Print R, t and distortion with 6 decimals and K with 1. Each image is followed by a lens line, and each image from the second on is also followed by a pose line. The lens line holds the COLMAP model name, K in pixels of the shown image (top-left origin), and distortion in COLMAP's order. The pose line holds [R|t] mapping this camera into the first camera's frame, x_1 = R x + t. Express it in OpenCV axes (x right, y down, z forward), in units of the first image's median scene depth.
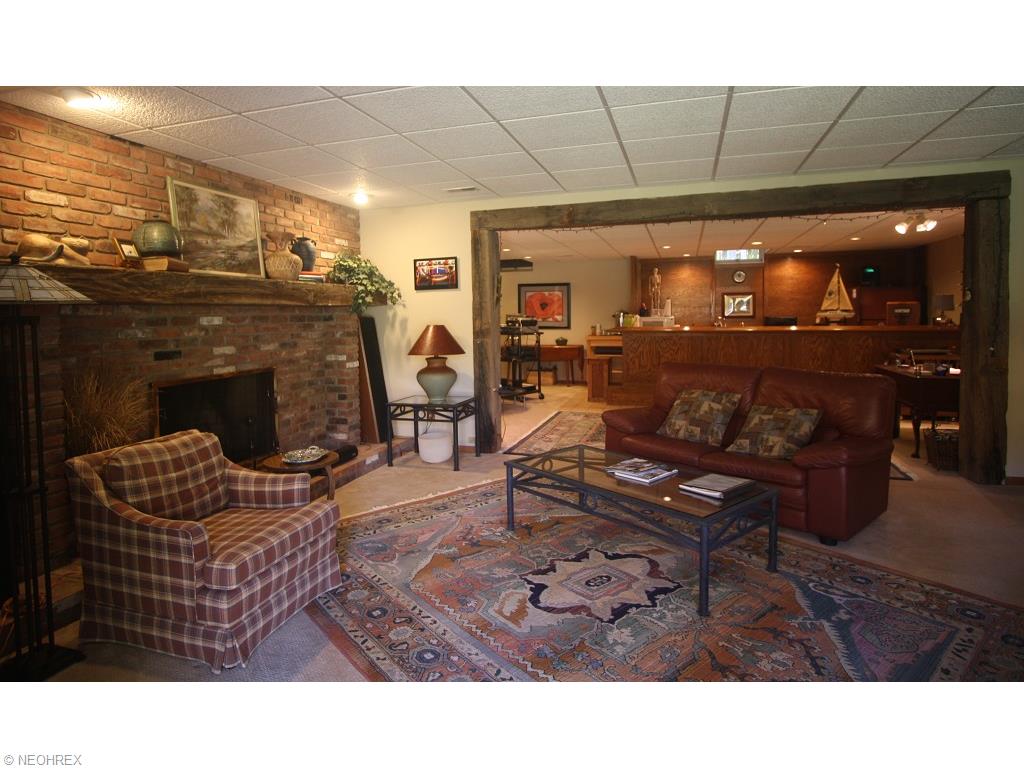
lens RADIAL K [[560.6, 0, 509.1], [0, 560.6, 342.2], [0, 0, 1]] dist [-0.001784, -0.000597]
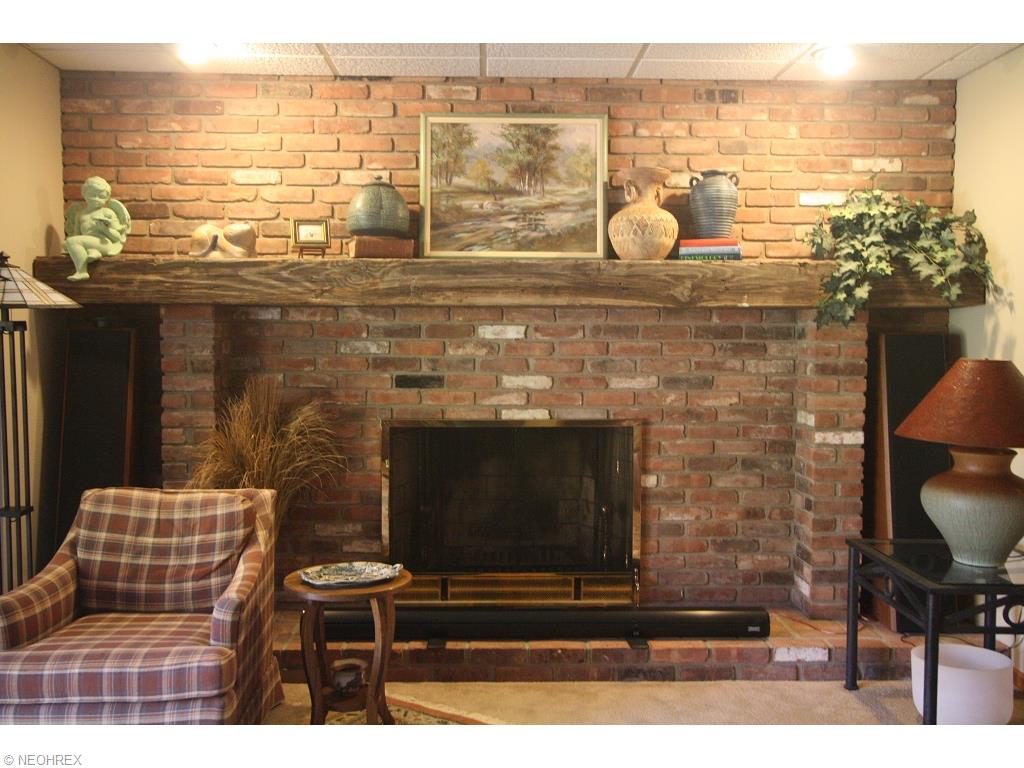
lens RADIAL K [[953.3, 0, 514.3], [0, 953.3, 380.3], [0, 0, 1]] dist [0.007810, 0.000000]
pose [[0.330124, 0.072682, -0.941135, 0.473723], [-0.057824, 0.996716, 0.056691, -0.046332], [0.942165, 0.035705, 0.333242, 0.673842]]
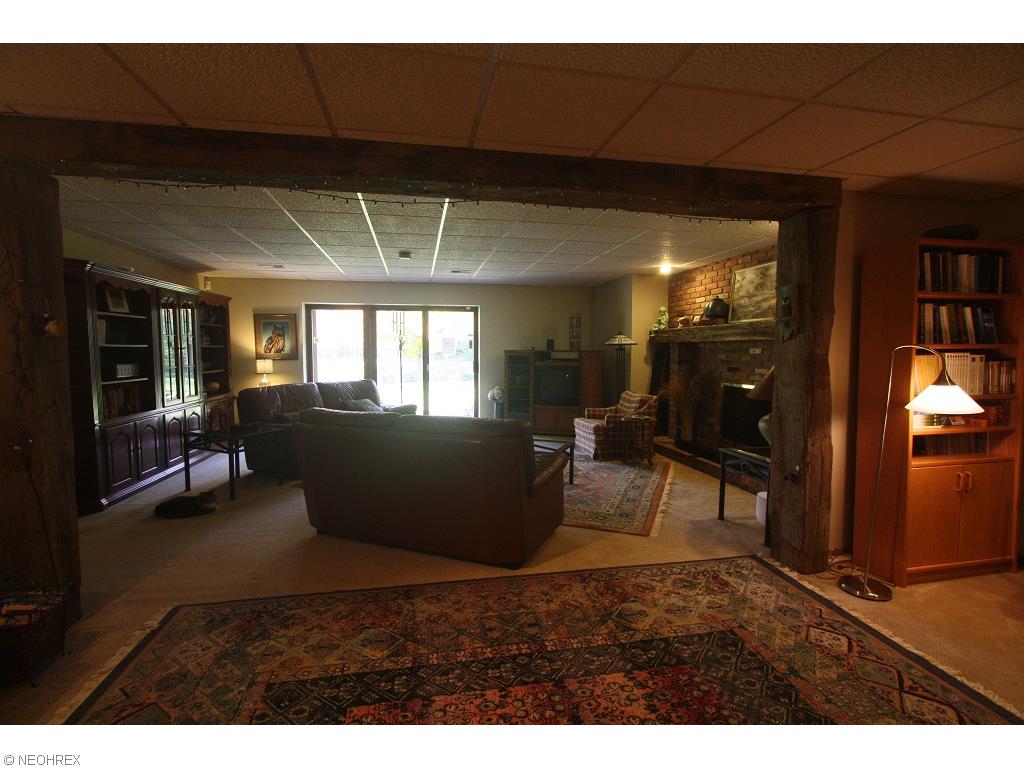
lens RADIAL K [[479.6, 0, 512.1], [0, 479.6, 381.6], [0, 0, 1]] dist [-0.000158, 0.000125]
pose [[-0.875267, 0.044689, -0.481571, 0.713285], [-0.014356, 0.992883, 0.118229, -0.103109], [0.483427, 0.110396, -0.868396, 1.863583]]
